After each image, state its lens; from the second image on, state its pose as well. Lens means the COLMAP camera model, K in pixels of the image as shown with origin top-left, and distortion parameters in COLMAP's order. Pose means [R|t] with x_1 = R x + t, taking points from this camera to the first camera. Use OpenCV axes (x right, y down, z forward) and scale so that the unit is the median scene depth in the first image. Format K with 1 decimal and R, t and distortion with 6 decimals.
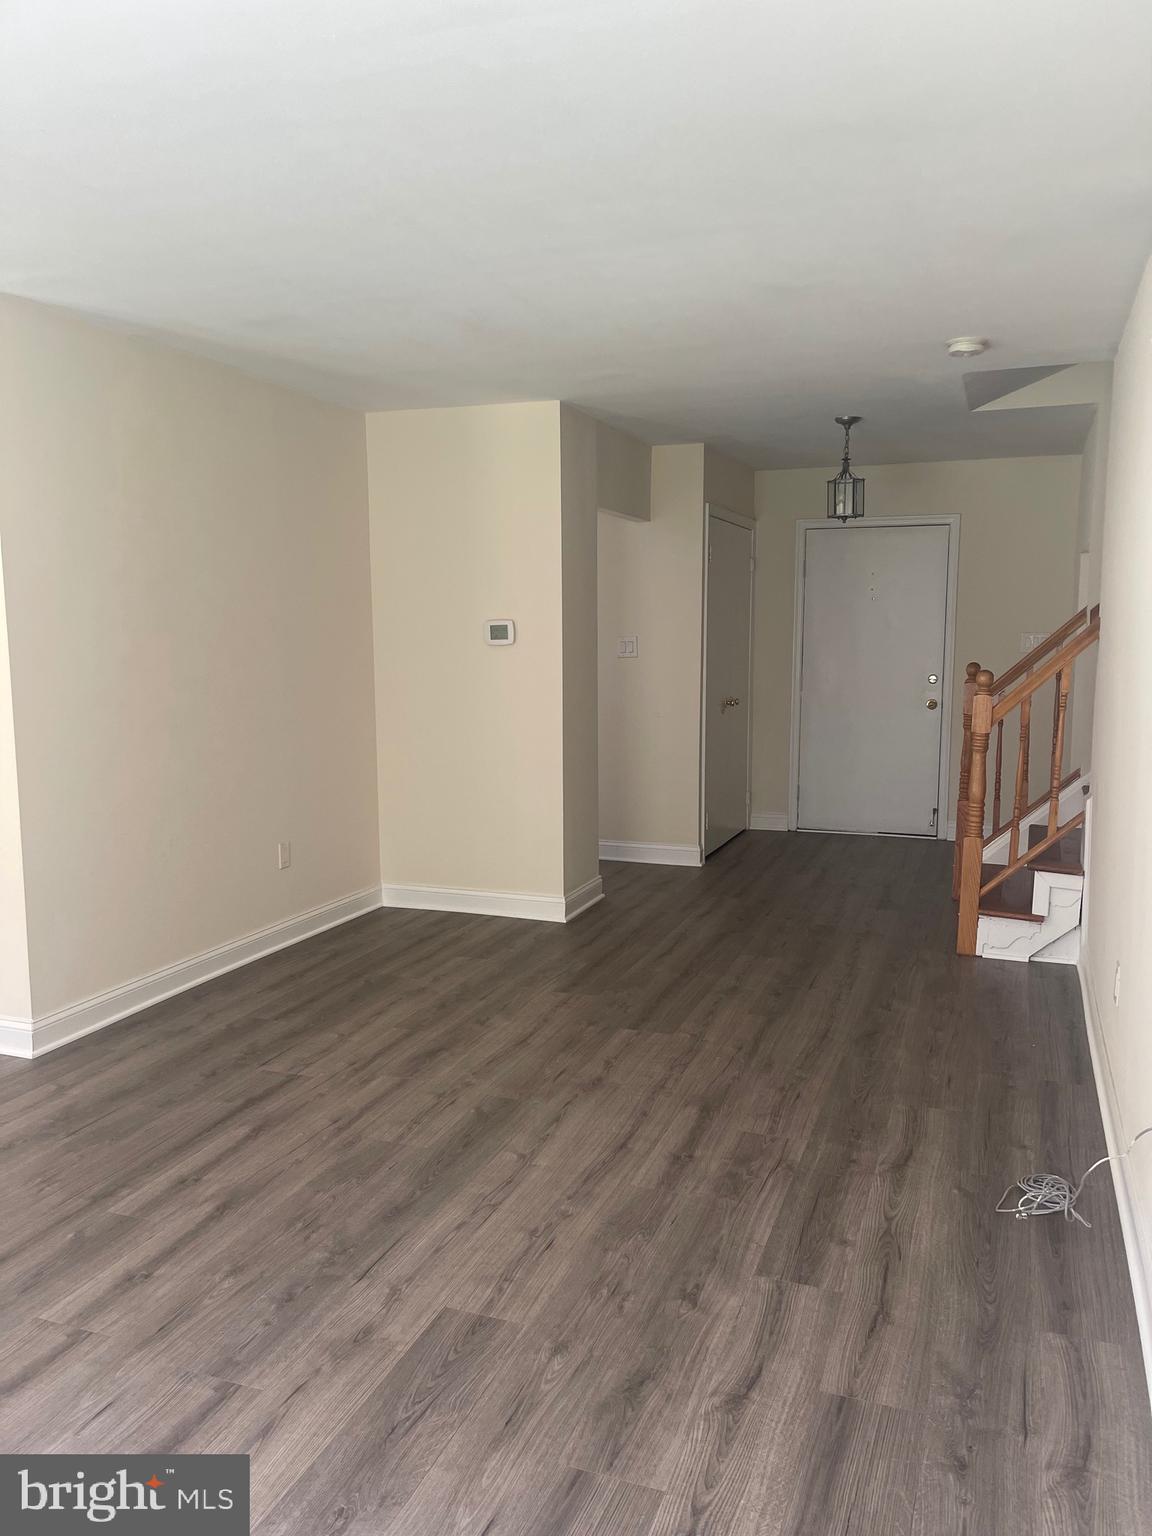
lens RADIAL K [[1161.8, 0, 589.1], [0, 1161.8, 781.9], [0, 0, 1]] dist [0.057925, -0.085845]
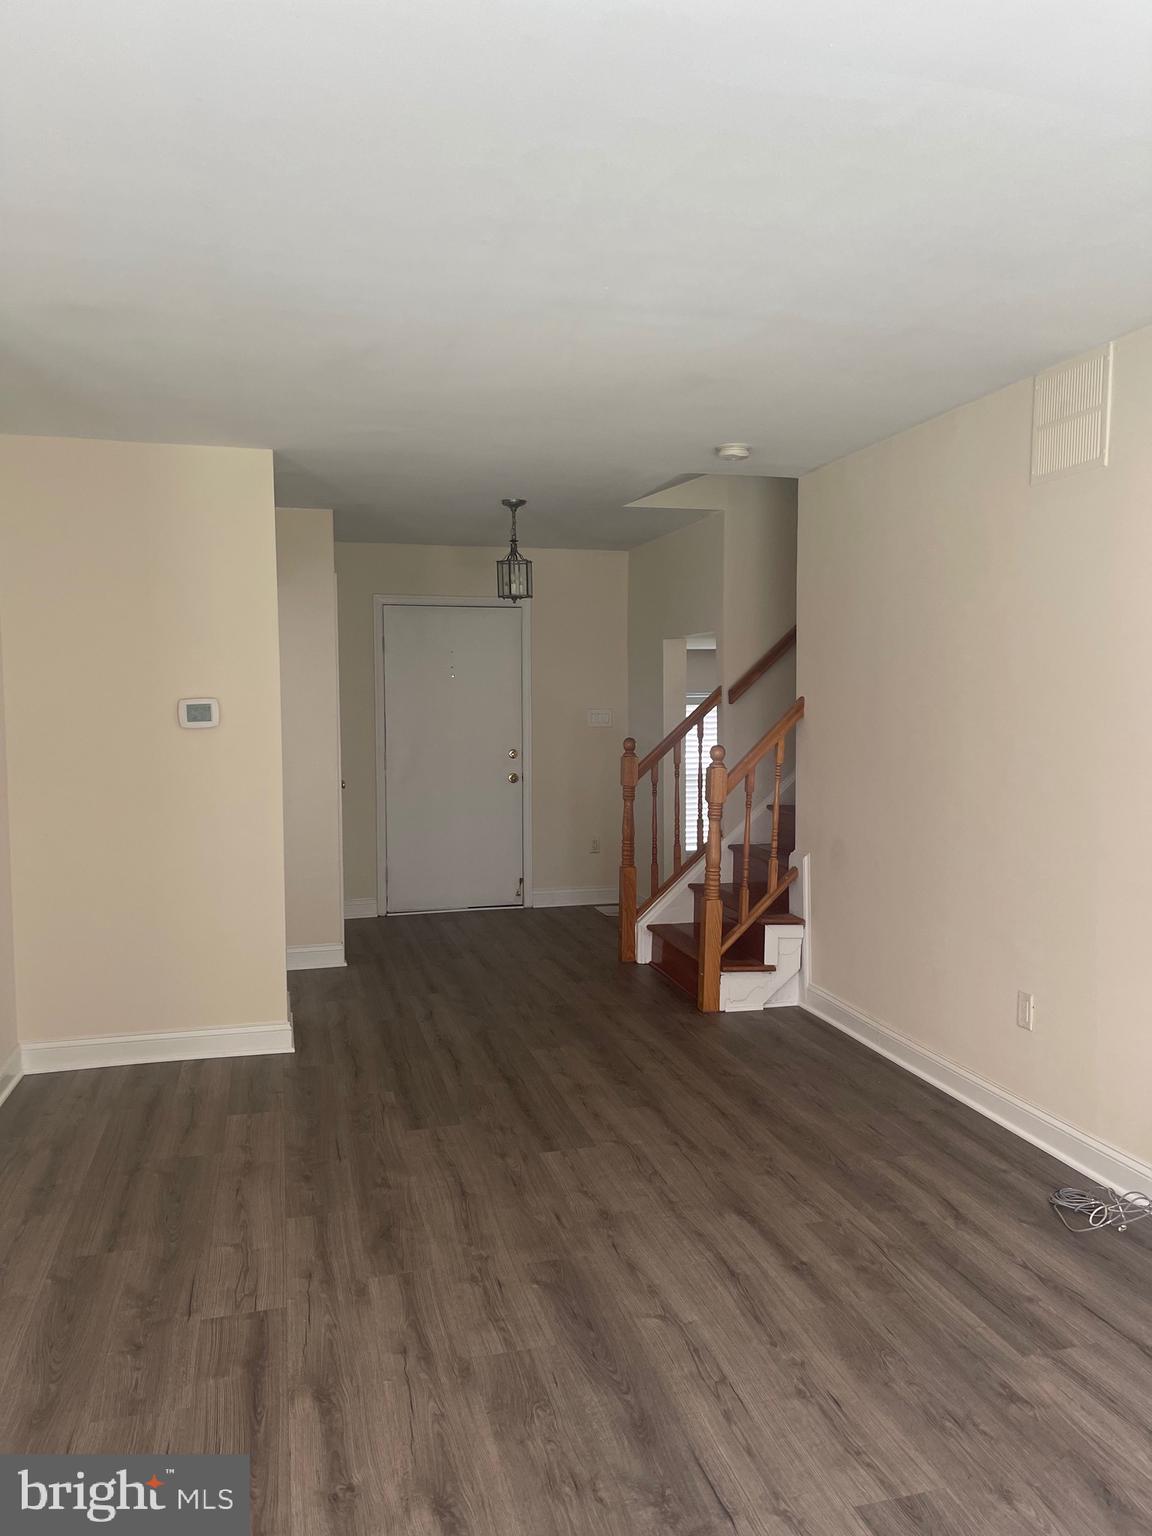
lens RADIAL K [[1161.8, 0, 586.2], [0, 1161.8, 767.4], [0, 0, 1]] dist [0.057925, -0.085845]
pose [[0.816931, -0.035940, 0.575614, -0.462230], [0.079666, 0.995521, -0.050906, -0.035128], [-0.571206, 0.087444, 0.816135, 0.229592]]
